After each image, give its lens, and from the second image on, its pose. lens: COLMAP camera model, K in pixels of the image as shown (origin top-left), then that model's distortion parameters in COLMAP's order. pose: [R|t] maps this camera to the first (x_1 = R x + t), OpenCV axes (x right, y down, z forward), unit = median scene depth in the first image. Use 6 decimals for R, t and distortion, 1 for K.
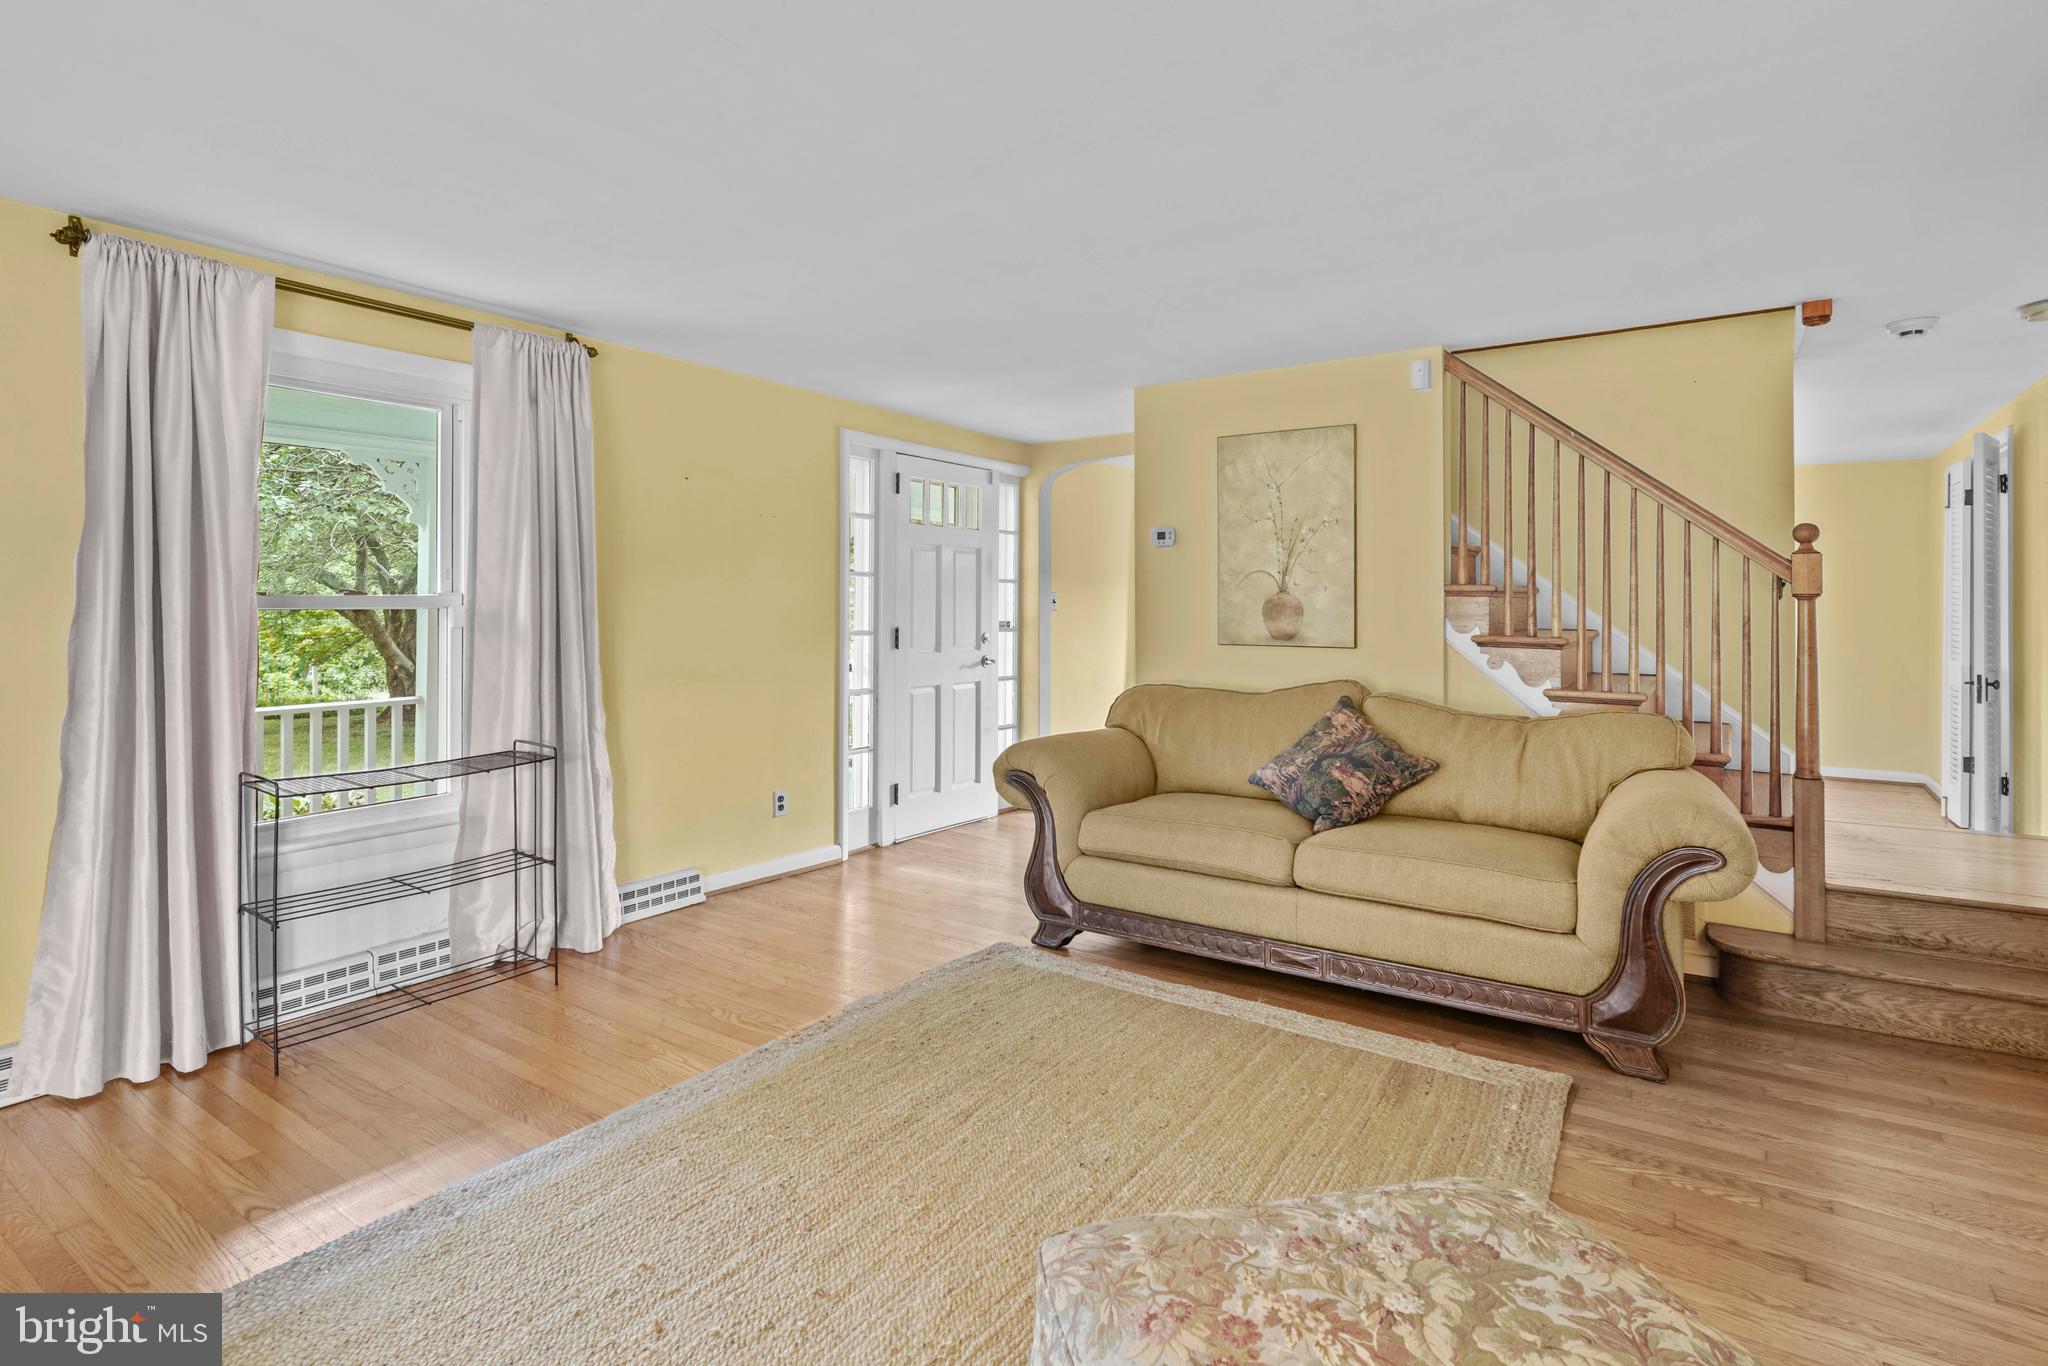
lens RADIAL K [[1013.9, 0, 1023.5], [0, 1013.9, 601.6], [0, 0, 1]] dist [0.000941, -0.000072]
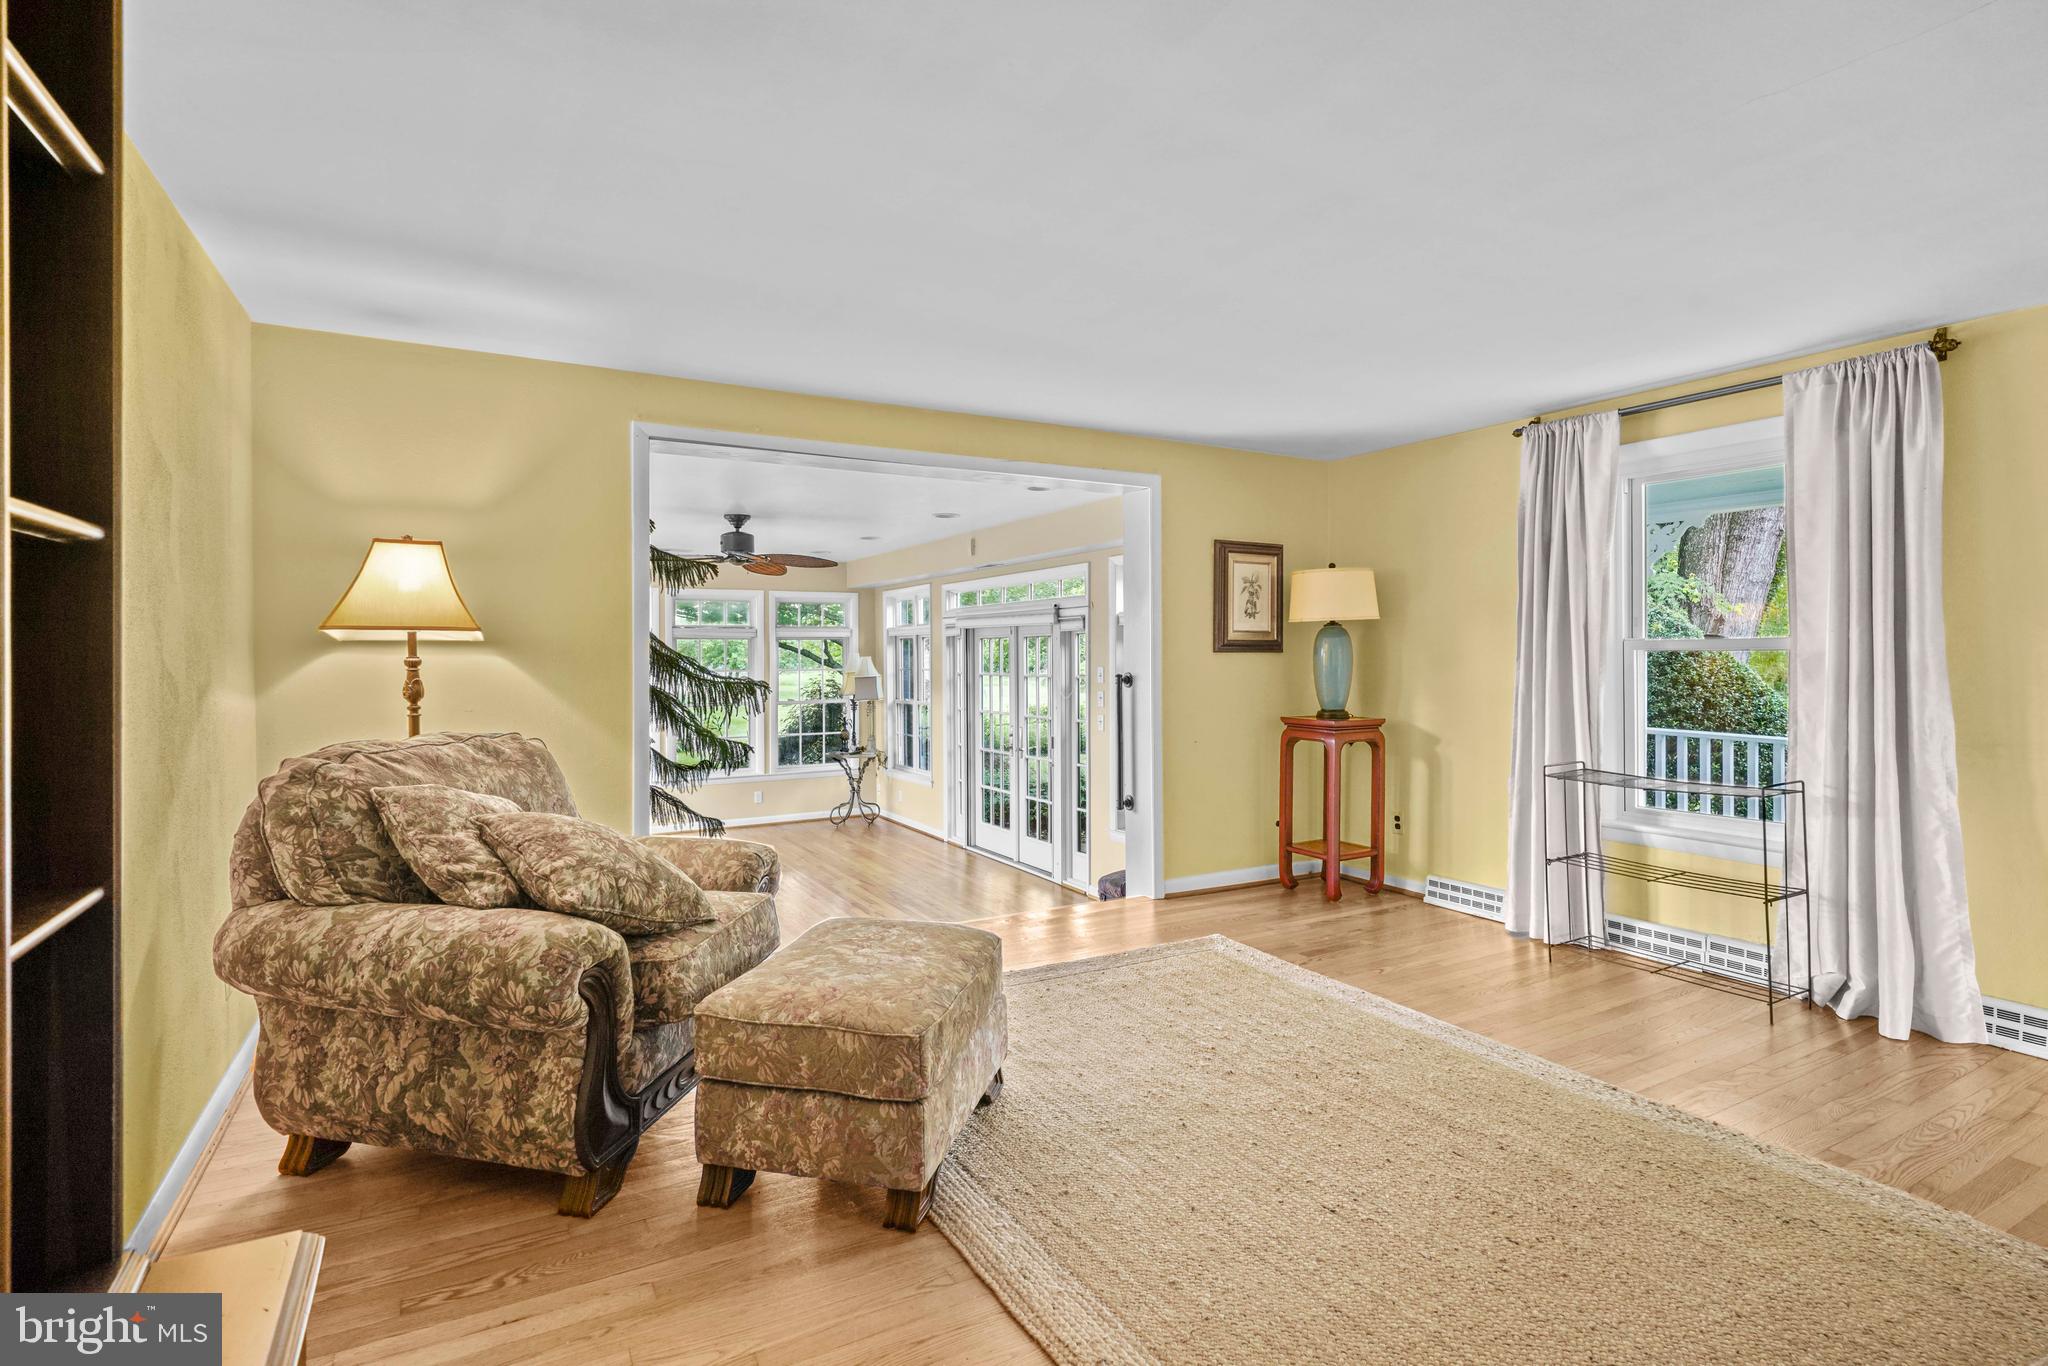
lens RADIAL K [[982.3, 0, 1028.7], [0, 982.3, 677.7], [0, 0, 1]] dist [0.000609, -0.000178]
pose [[-0.438336, 0.022444, -0.898531, 0.751123], [0.005430, 0.999736, 0.022323, 0.009584], [0.898795, 0.004906, -0.438342, 0.789527]]
